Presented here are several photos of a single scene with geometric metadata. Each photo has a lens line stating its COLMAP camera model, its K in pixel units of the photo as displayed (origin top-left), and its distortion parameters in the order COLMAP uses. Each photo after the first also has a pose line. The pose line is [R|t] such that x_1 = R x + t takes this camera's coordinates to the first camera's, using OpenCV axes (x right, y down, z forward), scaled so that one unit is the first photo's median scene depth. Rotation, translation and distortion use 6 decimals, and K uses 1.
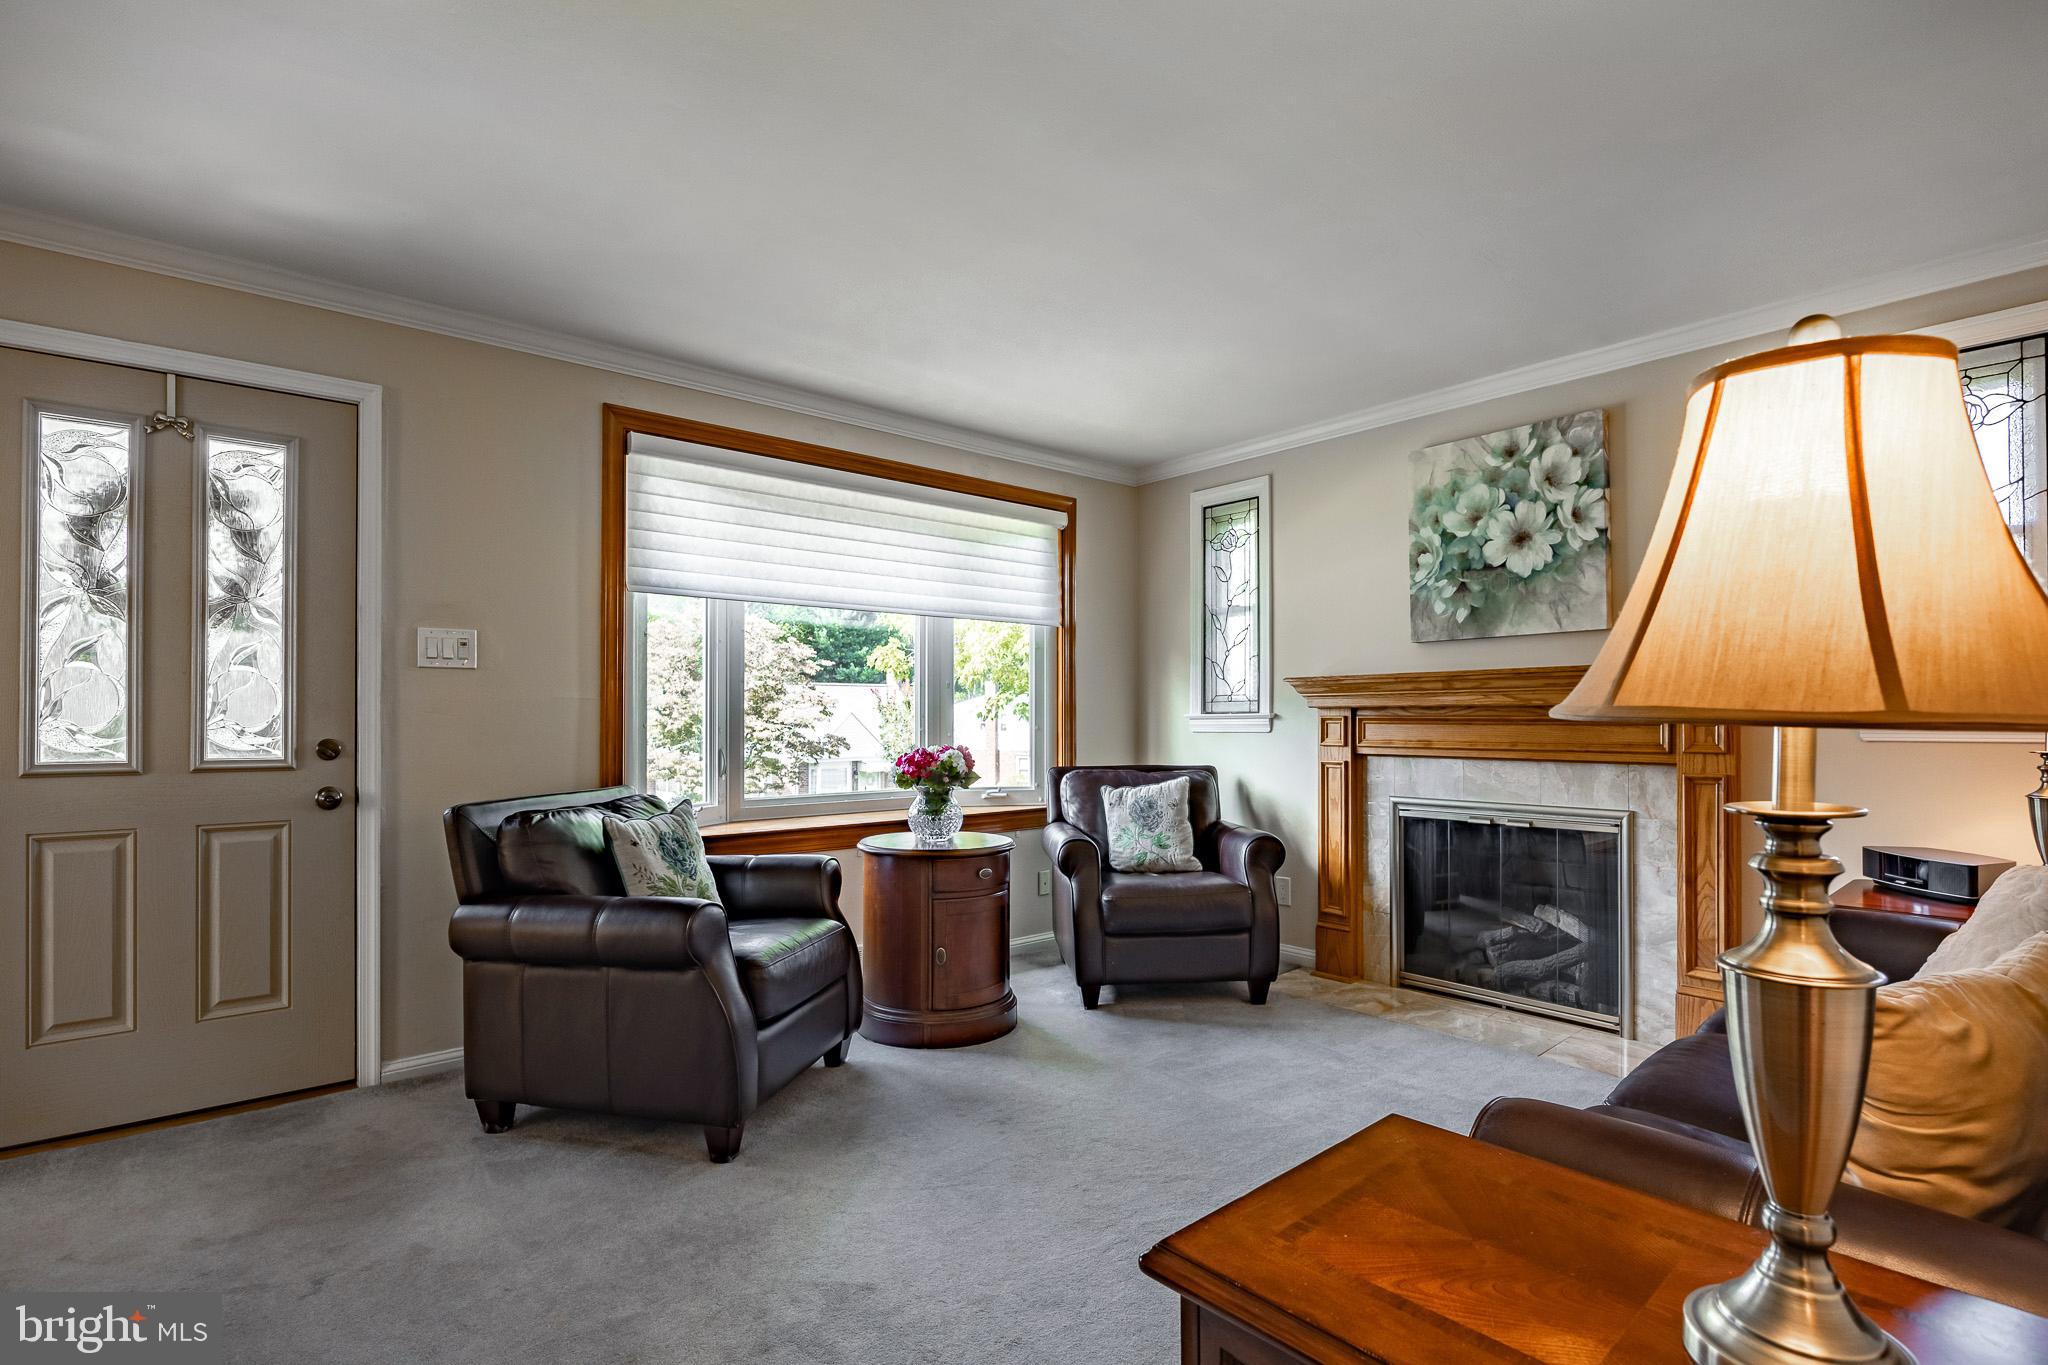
lens RADIAL K [[1018.9, 0, 1024.3], [0, 1018.9, 656.1], [0, 0, 1]] dist [-0.007476, -0.000548]
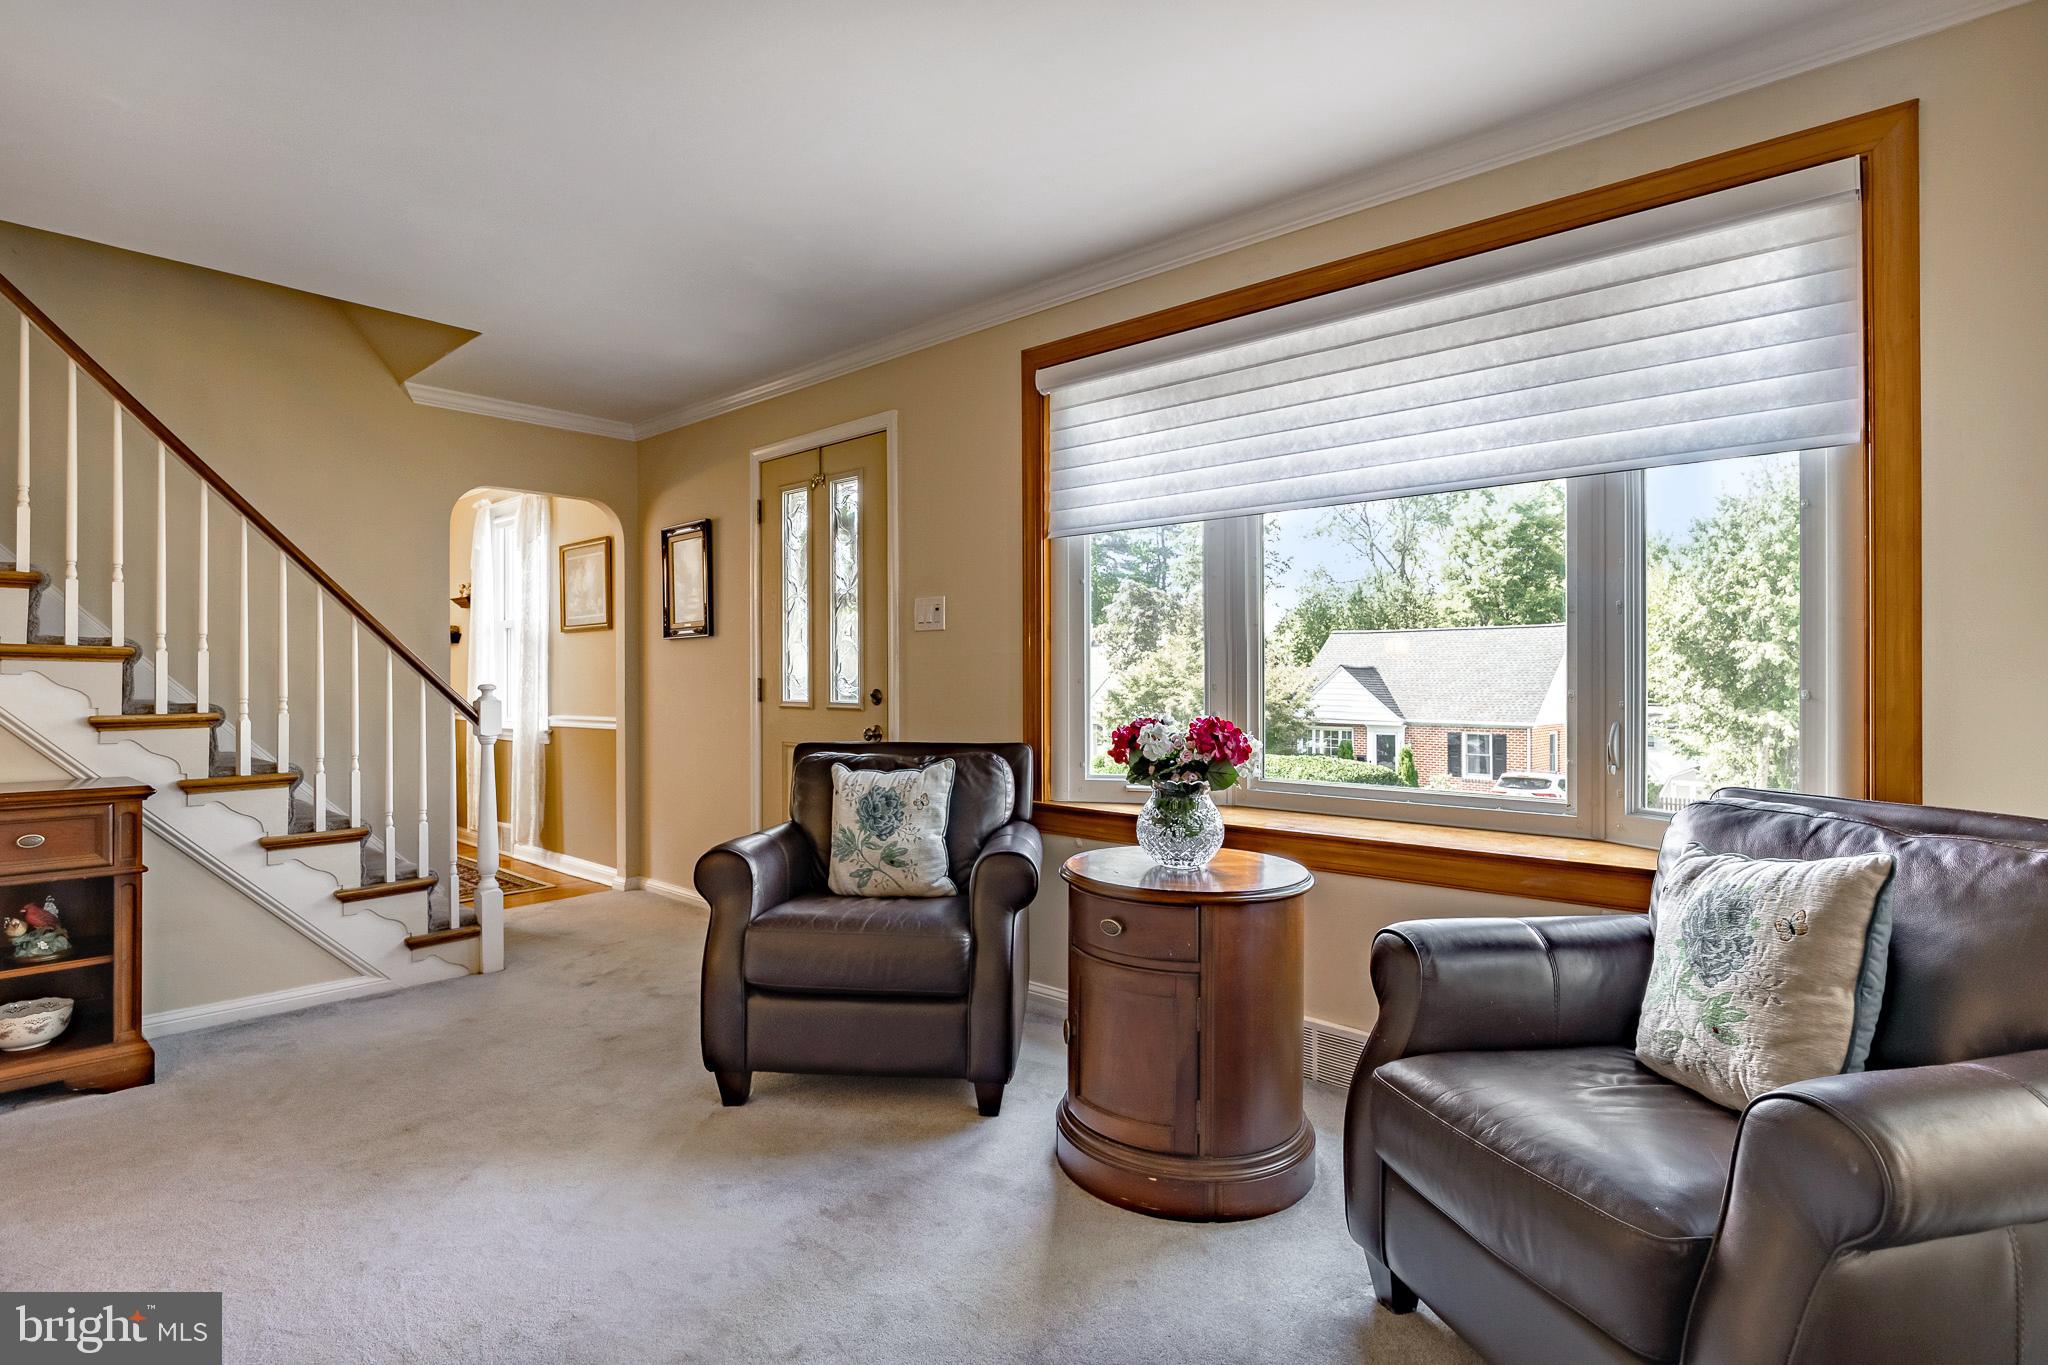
lens RADIAL K [[1018.9, 0, 1024.3], [0, 1018.9, 656.1], [0, 0, 1]] dist [-0.007476, -0.000548]
pose [[0.113990, -0.017943, -0.993320, 0.490991], [0.059877, 0.998143, -0.011159, 0.048751], [0.991676, -0.058204, 0.114852, 0.778089]]
